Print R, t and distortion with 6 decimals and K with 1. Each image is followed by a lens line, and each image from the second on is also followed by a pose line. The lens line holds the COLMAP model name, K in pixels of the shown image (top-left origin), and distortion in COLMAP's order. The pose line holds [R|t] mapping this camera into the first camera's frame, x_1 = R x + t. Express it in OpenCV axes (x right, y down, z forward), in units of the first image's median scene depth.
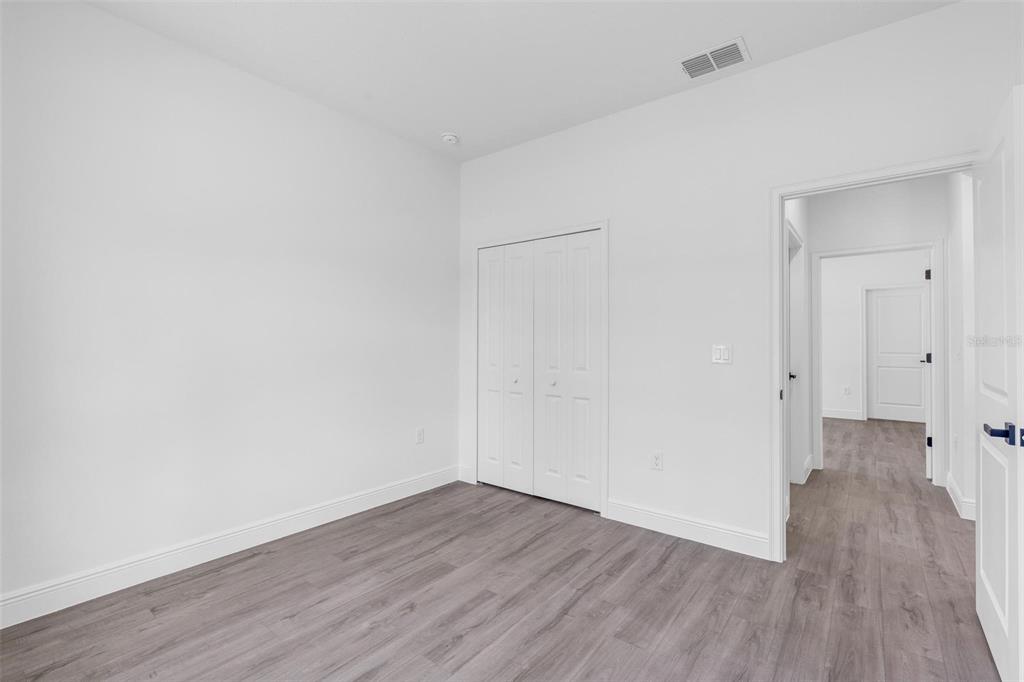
lens RADIAL K [[462.1, 0, 511.7], [0, 462.1, 335.7], [0, 0, 1]] dist [-0.001019, 0.000207]
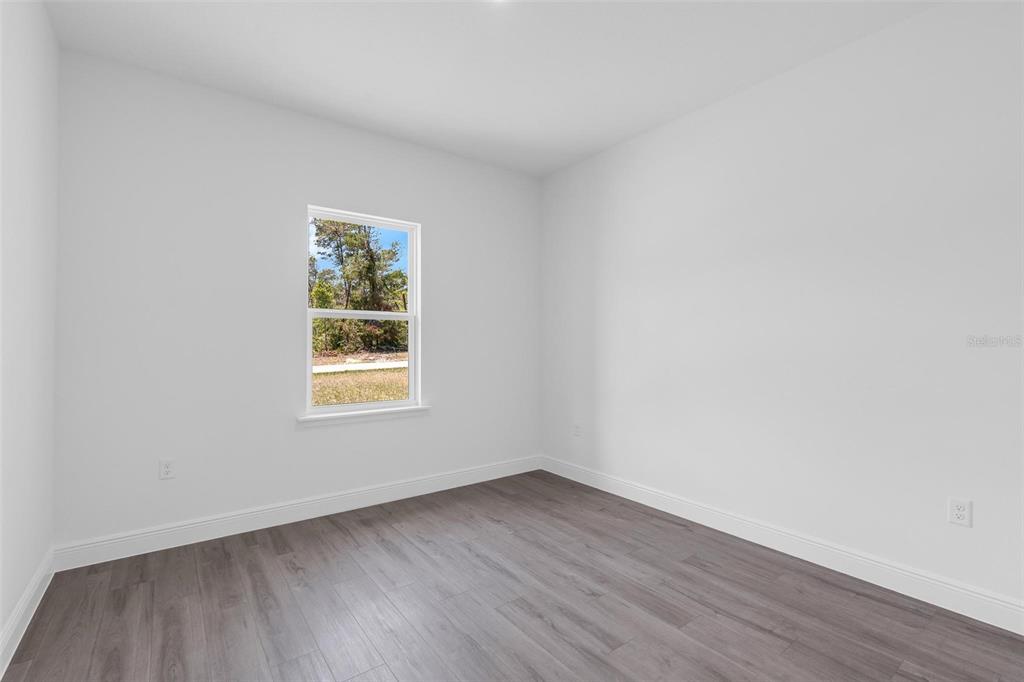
lens RADIAL K [[454.8, 0, 501.6], [0, 454.8, 334.8], [0, 0, 1]] dist [-0.002301, -0.000127]
pose [[-0.261124, -0.017242, -0.965151, 0.744939], [0.007181, 0.999778, -0.019804, 0.015778], [0.965278, -0.012102, -0.260943, 0.950510]]
